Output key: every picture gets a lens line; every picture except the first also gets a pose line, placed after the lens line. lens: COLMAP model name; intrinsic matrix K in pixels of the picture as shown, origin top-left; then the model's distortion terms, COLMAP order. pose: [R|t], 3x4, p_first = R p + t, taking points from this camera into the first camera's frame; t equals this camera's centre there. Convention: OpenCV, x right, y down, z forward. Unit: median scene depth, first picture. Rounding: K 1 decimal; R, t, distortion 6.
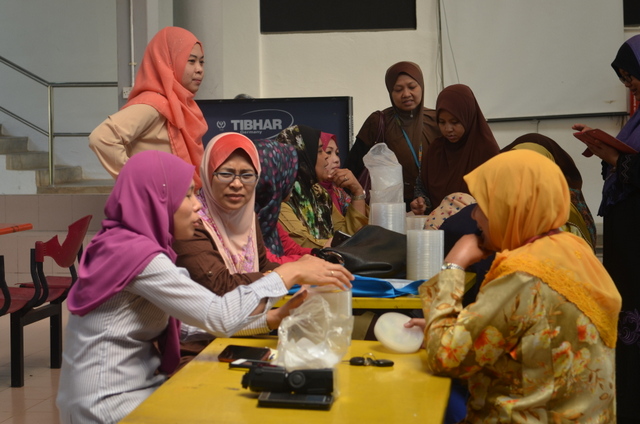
lens RADIAL K [[1474.9, 0, 320.0], [0, 1474.9, 212.0], [0, 0, 1]] dist [0.054529, -0.156525]
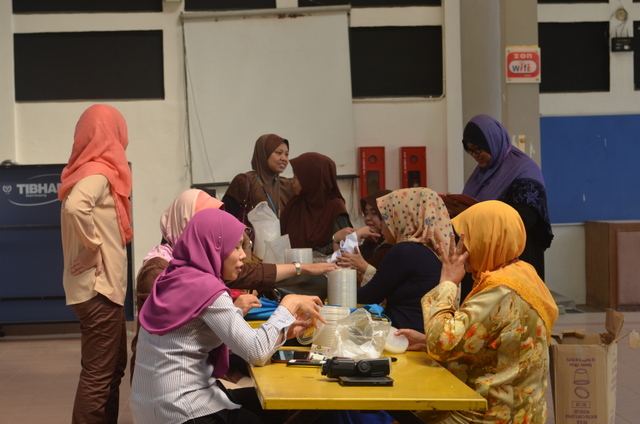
lens RADIAL K [[1474.9, 0, 320.0], [0, 1474.9, 212.0], [0, 0, 1]] dist [0.054529, -0.156525]
pose [[0.972004, -0.013073, 0.234599, -0.278259], [0.022917, 0.998965, -0.039284, 0.014213], [-0.233843, 0.043560, 0.971298, -0.267658]]
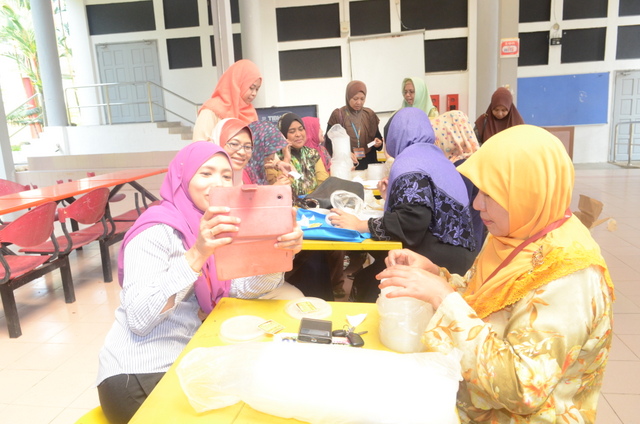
lens RADIAL K [[476.1, 0, 320.0], [0, 476.1, 212.0], [0, 0, 1]] dist [-0.003825, -0.003379]
pose [[0.998992, -0.039441, 0.021435, 0.004838], [0.036139, 0.989893, 0.137135, -0.030294], [-0.026627, -0.136222, 0.990320, 0.587409]]
